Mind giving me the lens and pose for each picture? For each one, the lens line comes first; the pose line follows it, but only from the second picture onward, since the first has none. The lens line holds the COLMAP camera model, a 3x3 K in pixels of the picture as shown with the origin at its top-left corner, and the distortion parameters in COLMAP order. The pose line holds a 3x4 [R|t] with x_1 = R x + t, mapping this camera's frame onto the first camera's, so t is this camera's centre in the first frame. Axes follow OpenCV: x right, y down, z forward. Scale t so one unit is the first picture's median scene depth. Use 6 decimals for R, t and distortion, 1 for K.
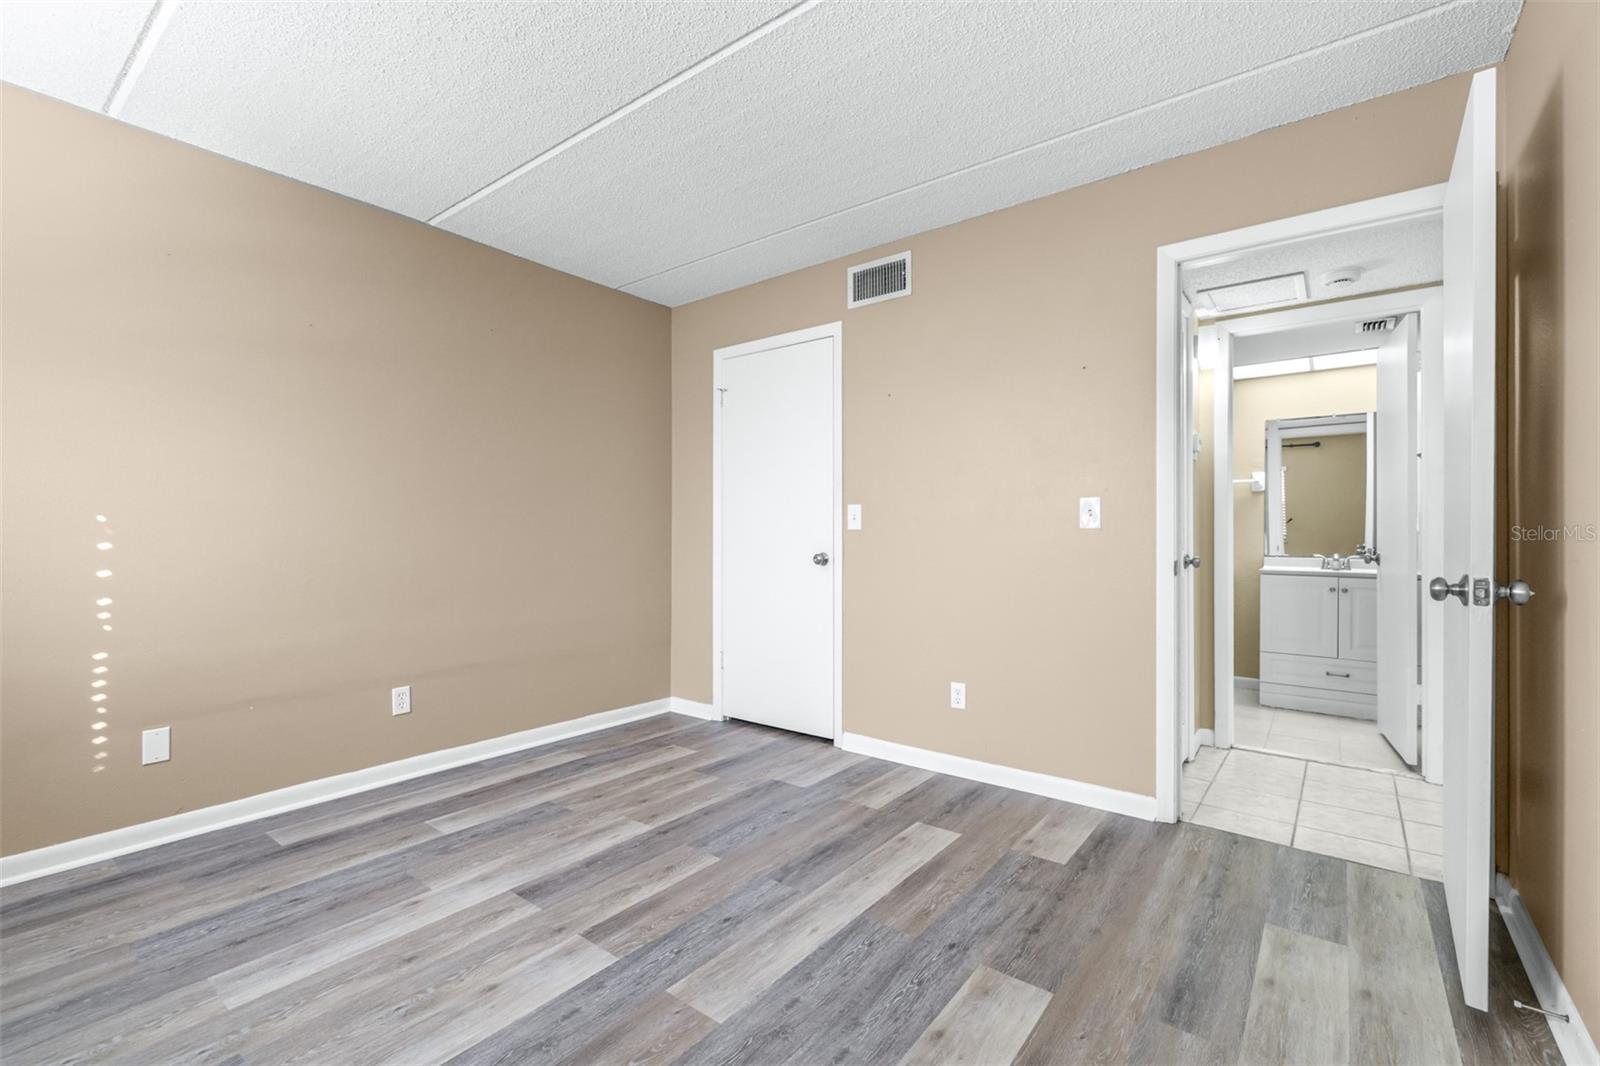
lens RADIAL K [[693.5, 0, 815.1], [0, 693.5, 532.1], [0, 0, 1]] dist [-0.000681, -0.000219]
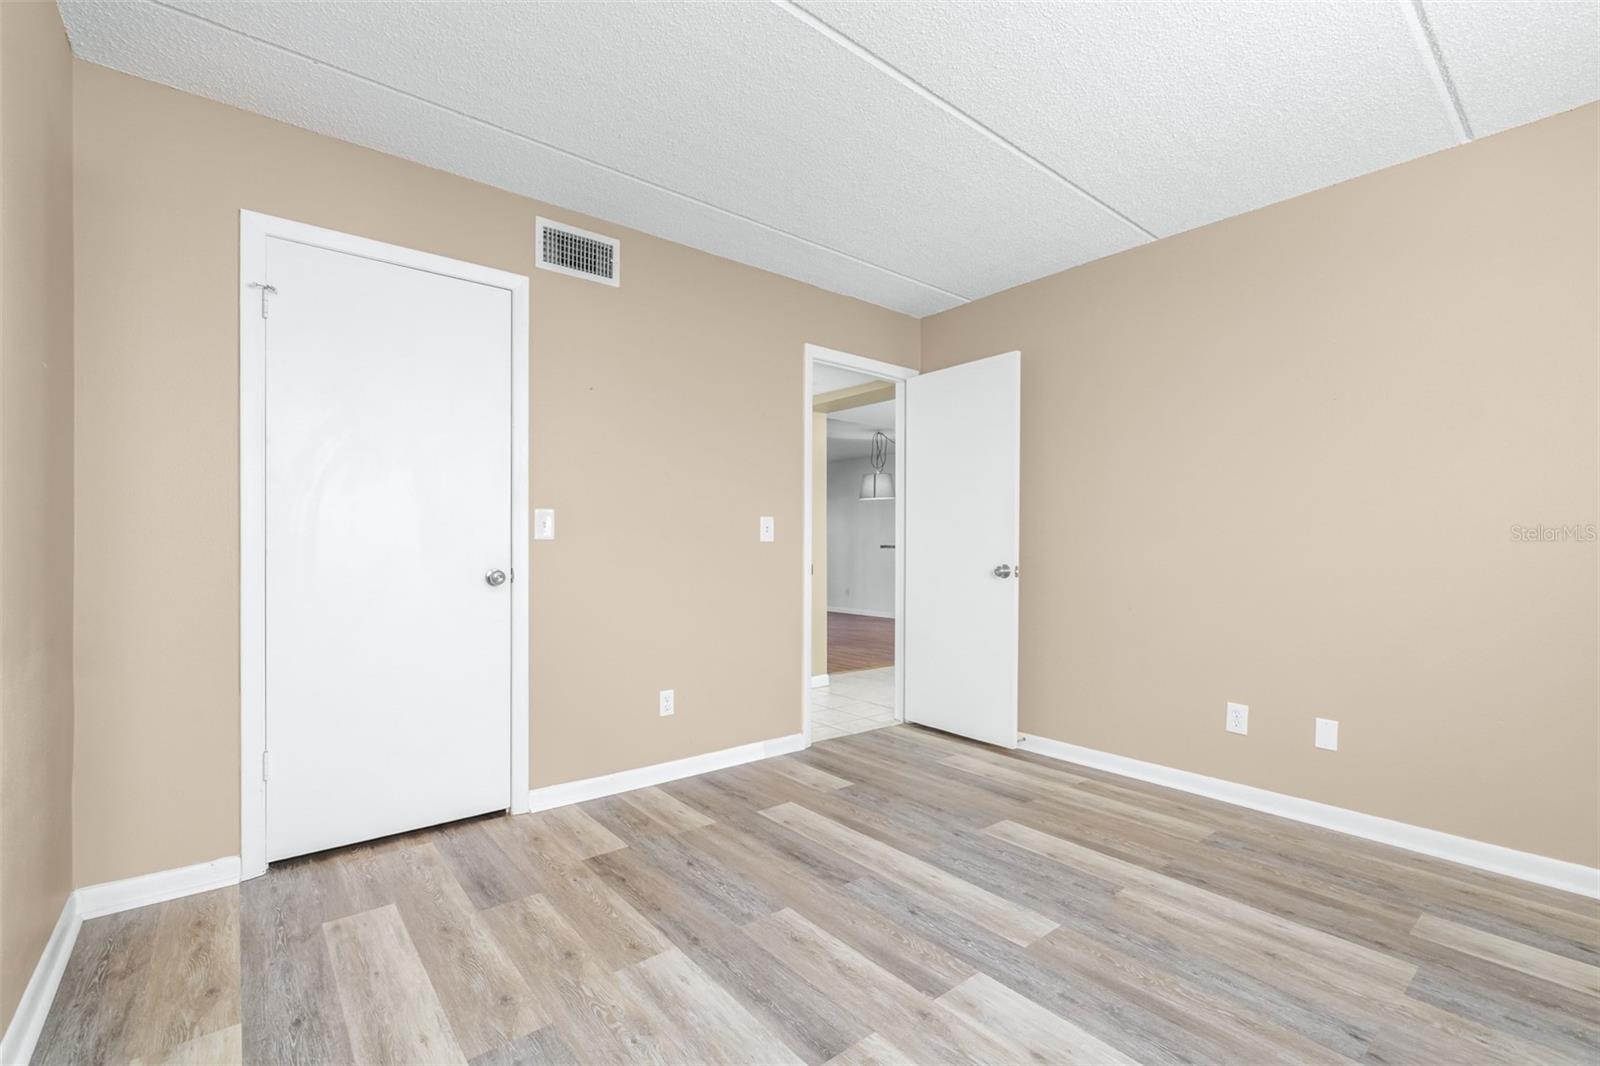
lens RADIAL K [[681.4, 0, 800.4], [0, 681.4, 542.5], [0, 0, 1]] dist [0.000318, -0.000531]
pose [[0.247028, 0.005258, 0.968994, -0.876679], [-0.007976, 0.999962, -0.003392, 0.000995], [-0.968976, -0.006891, 0.247061, 0.681085]]
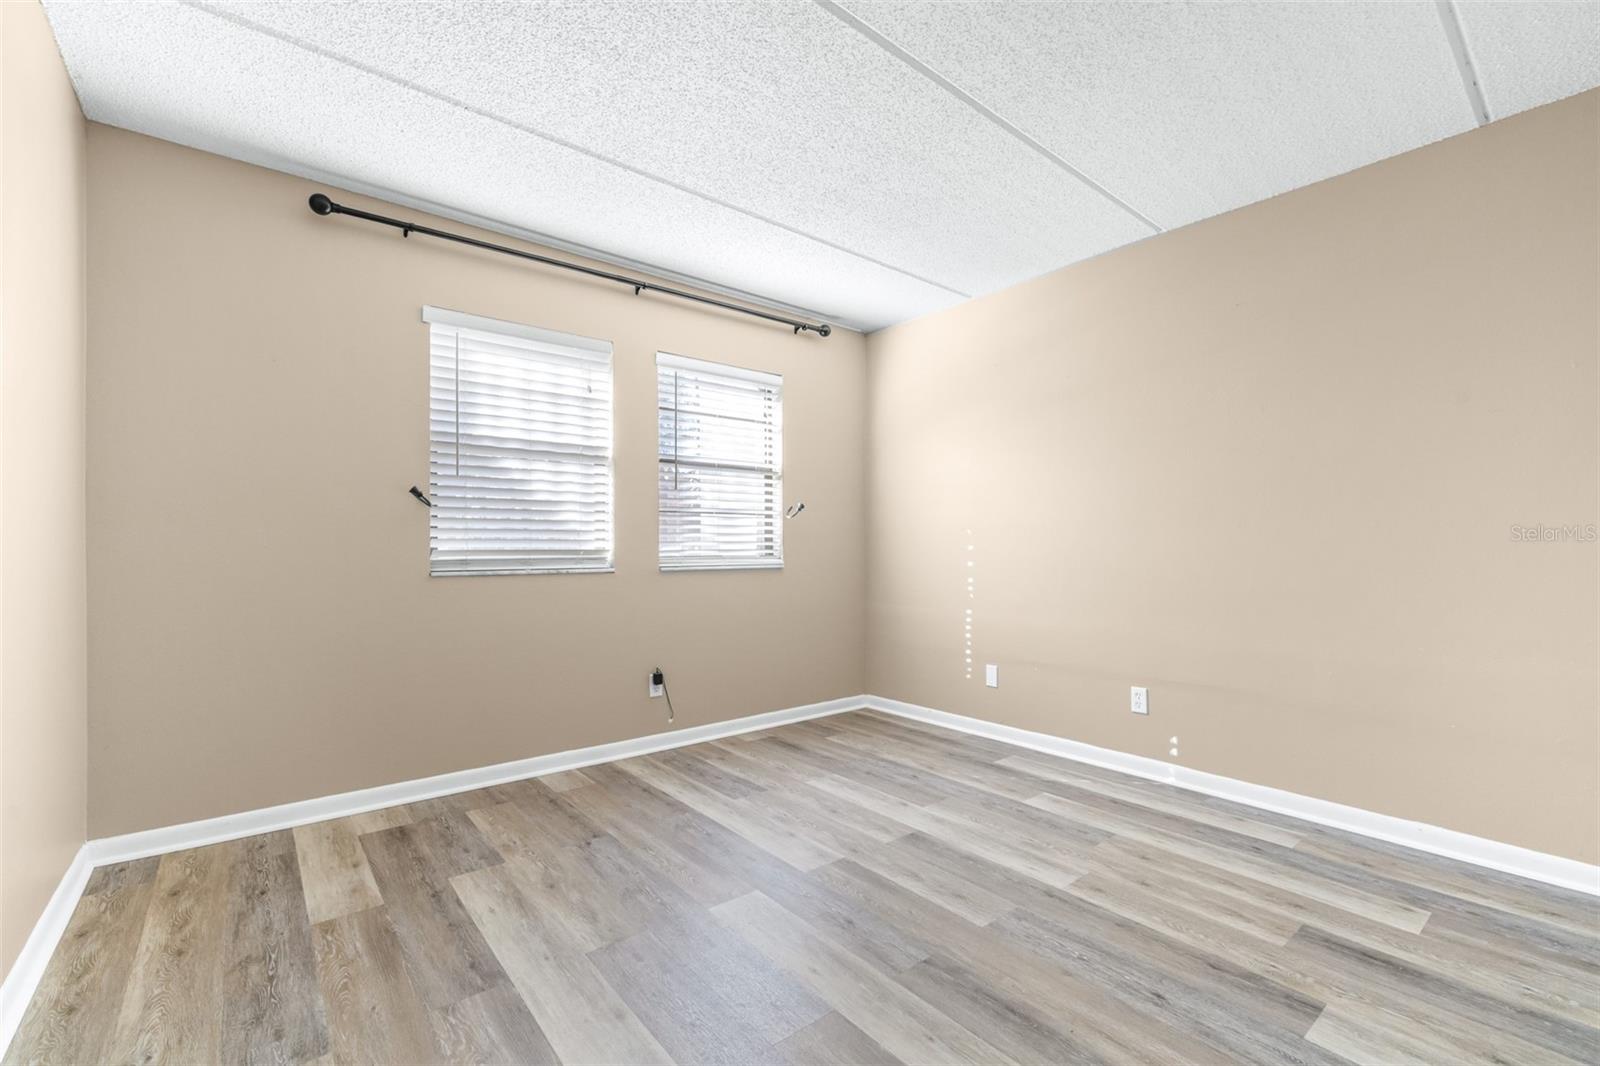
lens RADIAL K [[697.5, 0, 792.4], [0, 697.5, 546.4], [0, 0, 1]] dist [0.000230, -0.000230]
pose [[-0.252378, -0.000413, -0.967629, 0.655003], [0.004489, 0.999989, -0.001598, 0.009393], [0.967618, -0.004747, -0.252373, 0.878300]]
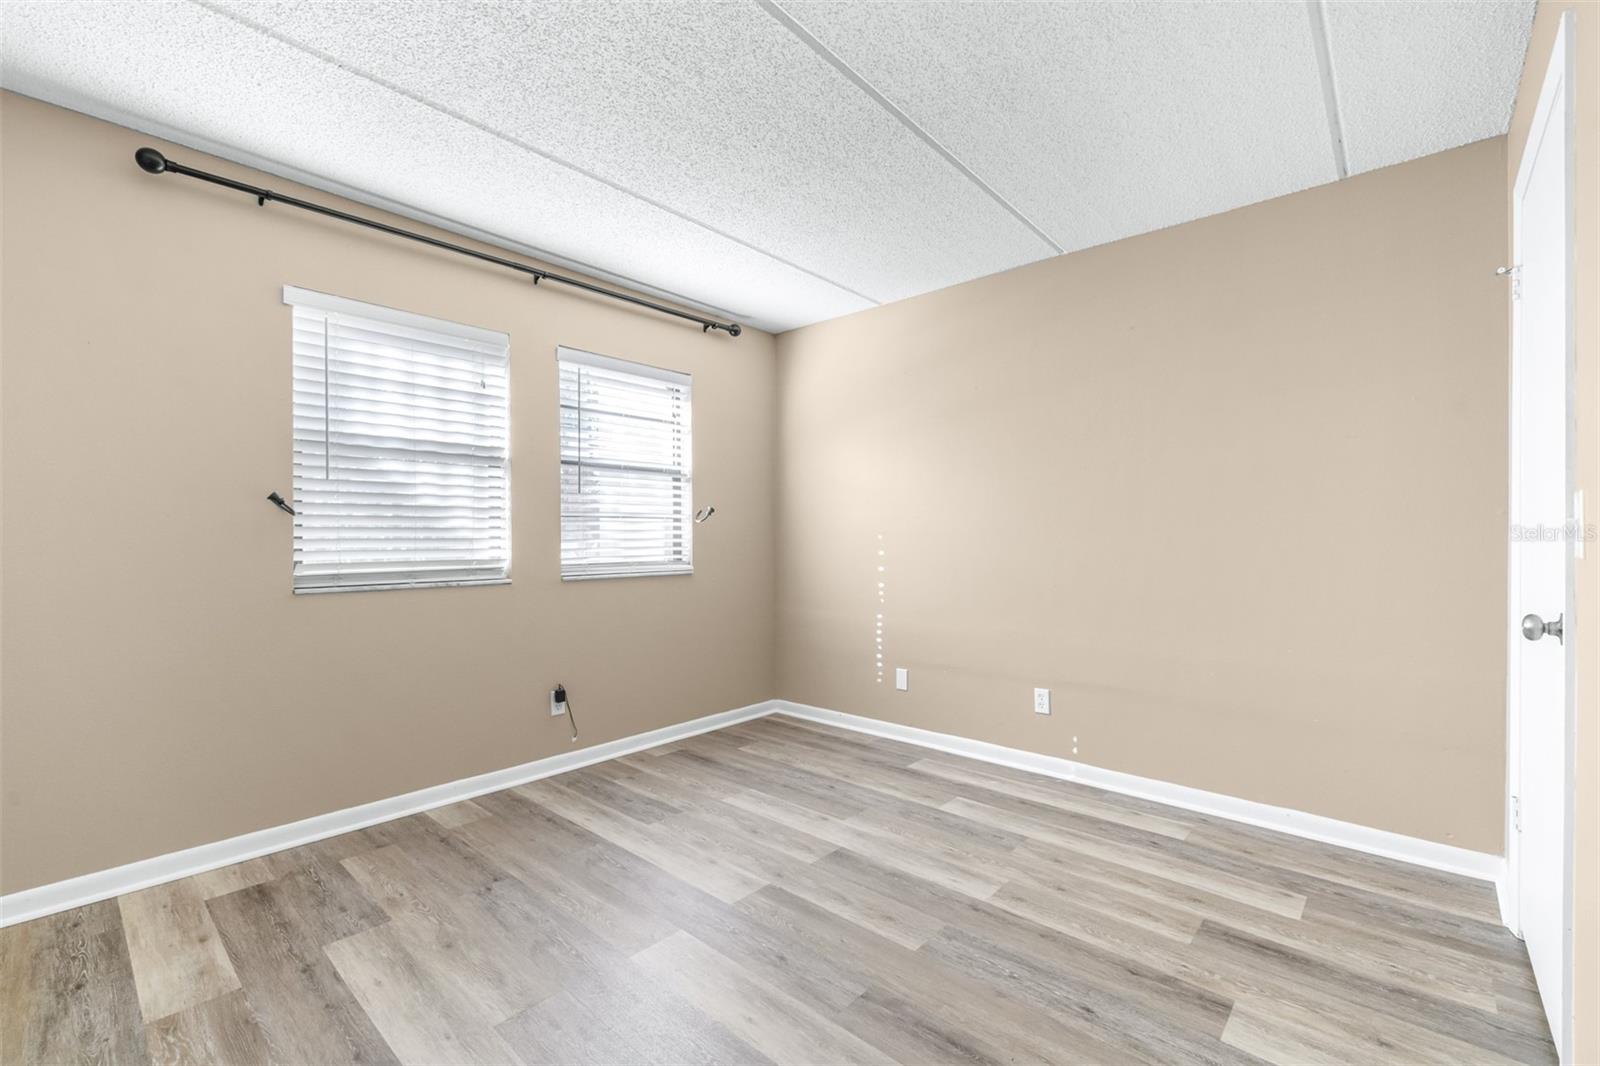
lens RADIAL K [[694.4, 0, 796.9], [0, 694.4, 539.4], [0, 0, 1]] dist [0.000752, -0.000684]
pose [[-0.096002, 0.003896, -0.995373, 0.624861], [0.005911, 0.999977, 0.003344, -0.023358], [0.995364, -0.005563, -0.096023, 0.833189]]
